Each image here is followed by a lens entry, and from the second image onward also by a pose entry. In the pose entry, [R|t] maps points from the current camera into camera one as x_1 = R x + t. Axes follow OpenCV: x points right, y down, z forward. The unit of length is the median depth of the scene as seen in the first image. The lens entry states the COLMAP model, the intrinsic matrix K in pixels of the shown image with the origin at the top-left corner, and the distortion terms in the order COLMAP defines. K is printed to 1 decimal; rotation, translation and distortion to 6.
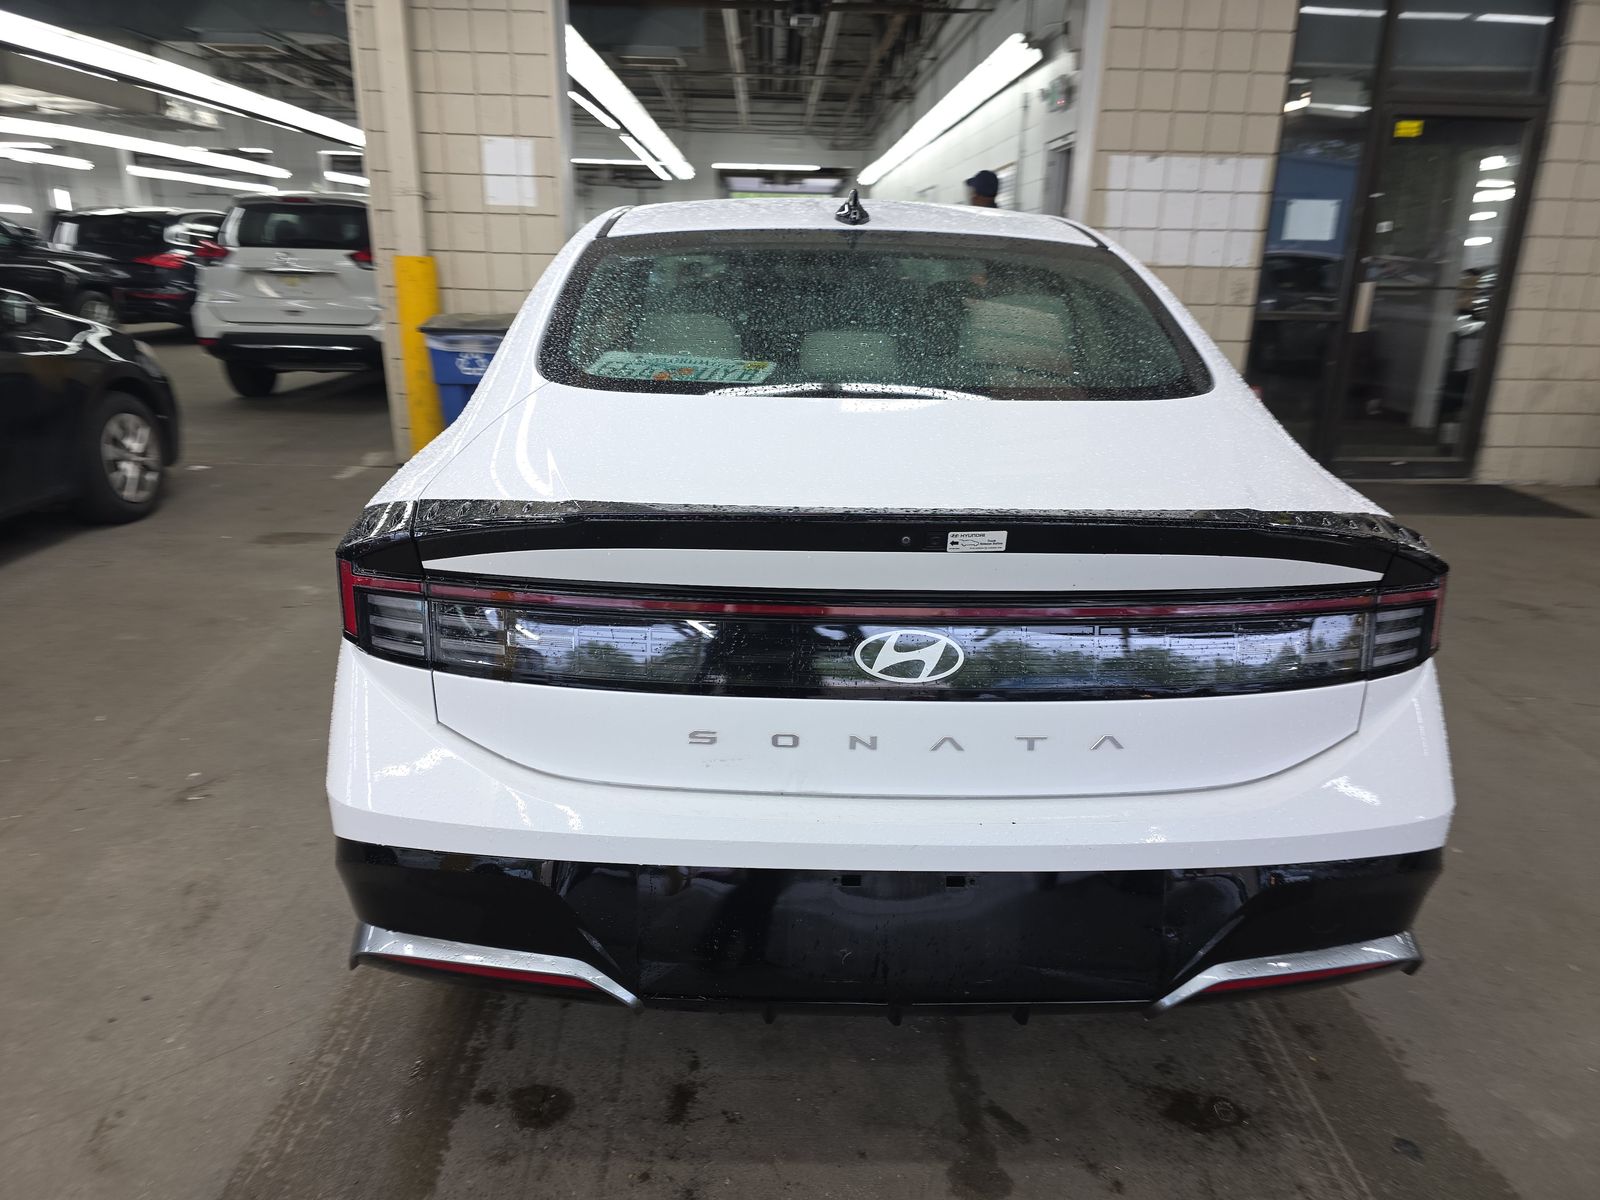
lens RADIAL K [[1074.7, 0, 792.8], [0, 1074.7, 606.5], [0, 0, 1]] dist [0.027995, -0.028519]
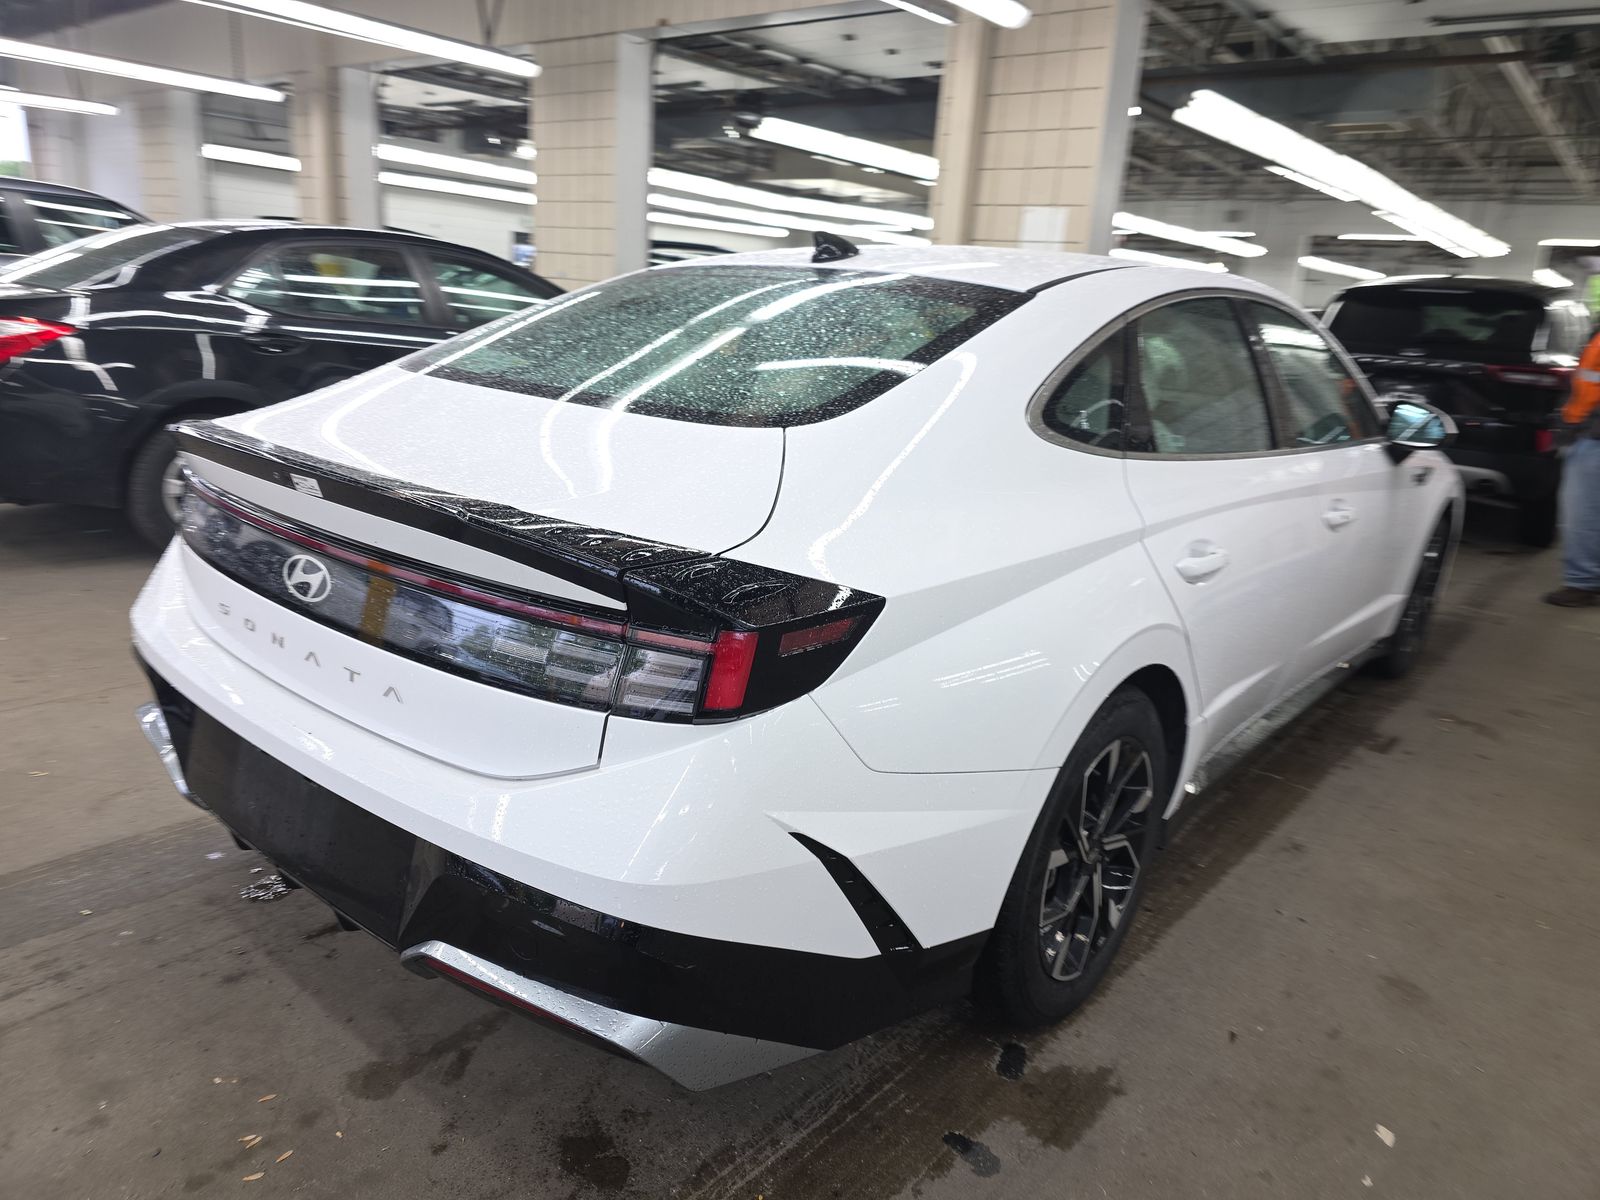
lens RADIAL K [[1074.7, 0, 790.2], [0, 1074.7, 603.8], [0, 0, 1]] dist [0.027995, -0.028519]
pose [[0.753584, 0.207581, -0.623715, 0.294765], [-0.250413, 0.967941, 0.019591, -0.019647], [0.607786, 0.141423, 0.781406, 0.086742]]
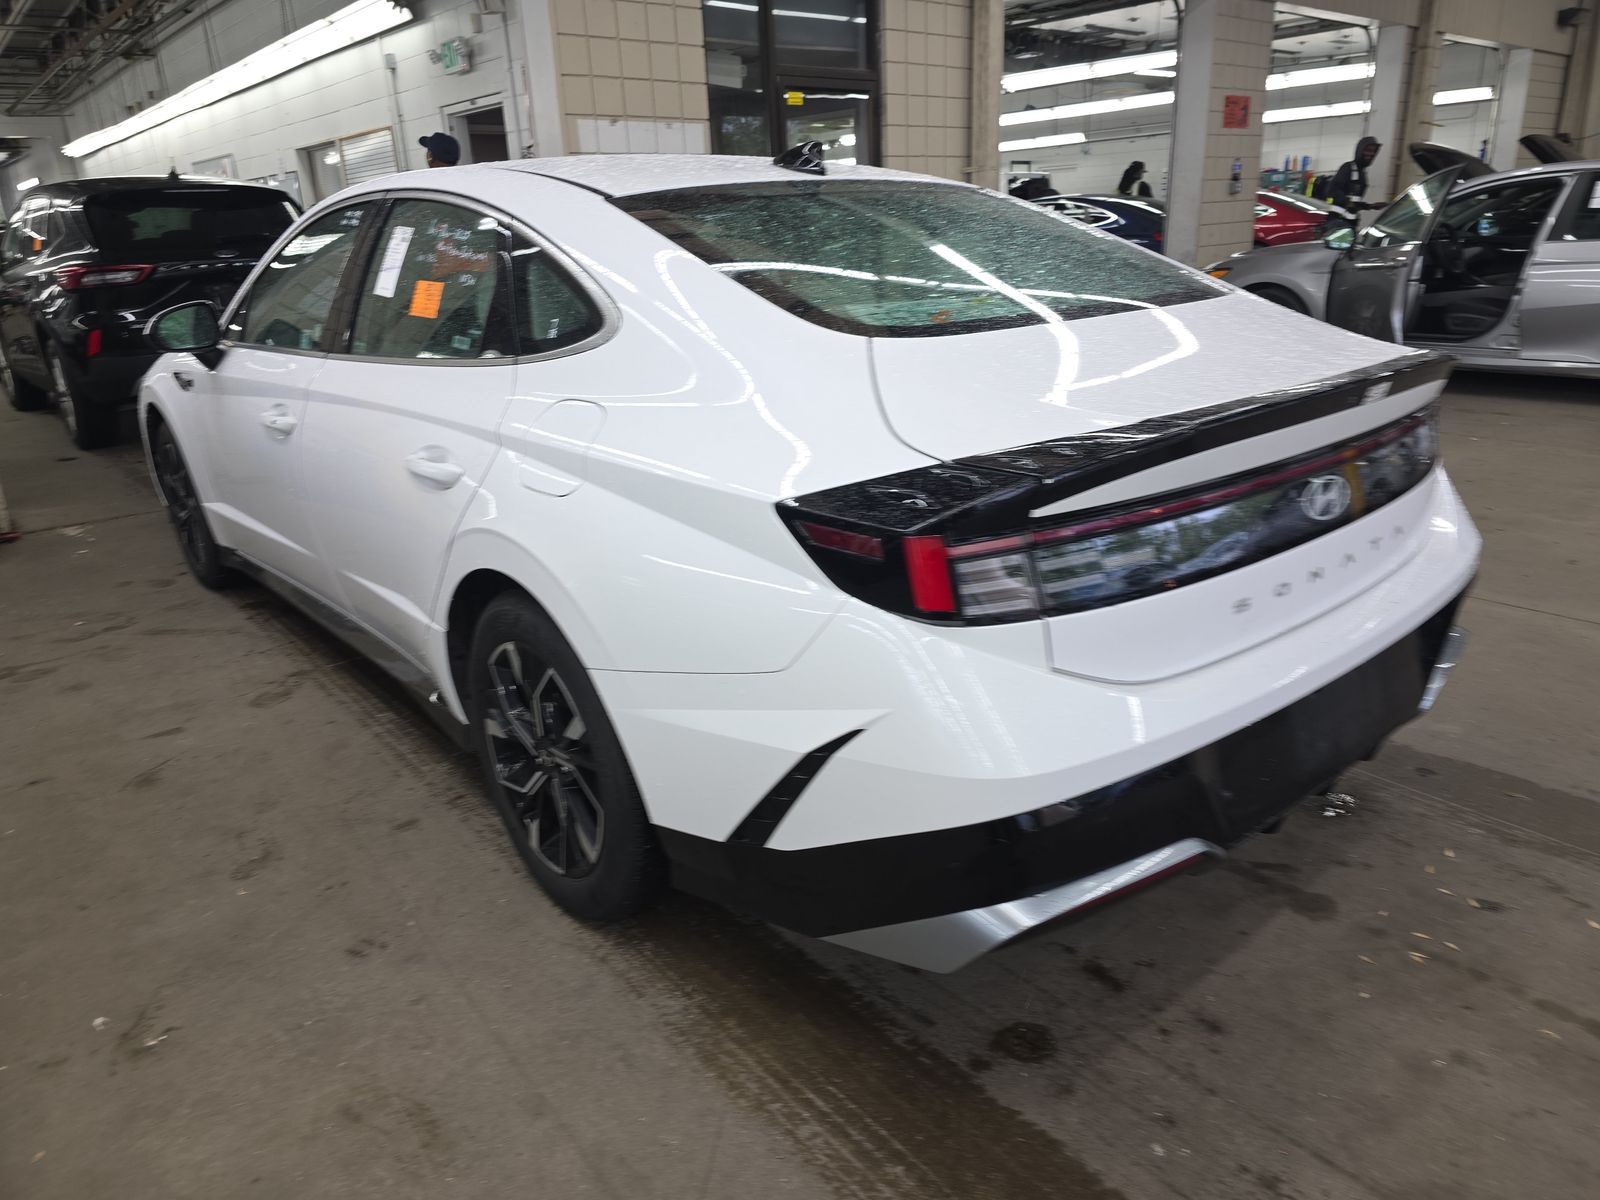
lens RADIAL K [[1074.7, 0, 811.4], [0, 1074.7, 591.7], [0, 0, 1]] dist [0.027995, -0.028519]
pose [[0.763988, -0.255844, 0.592340, -0.257752], [0.248880, 0.963834, 0.095300, -0.027410], [-0.595299, 0.074614, 0.800032, 0.080361]]
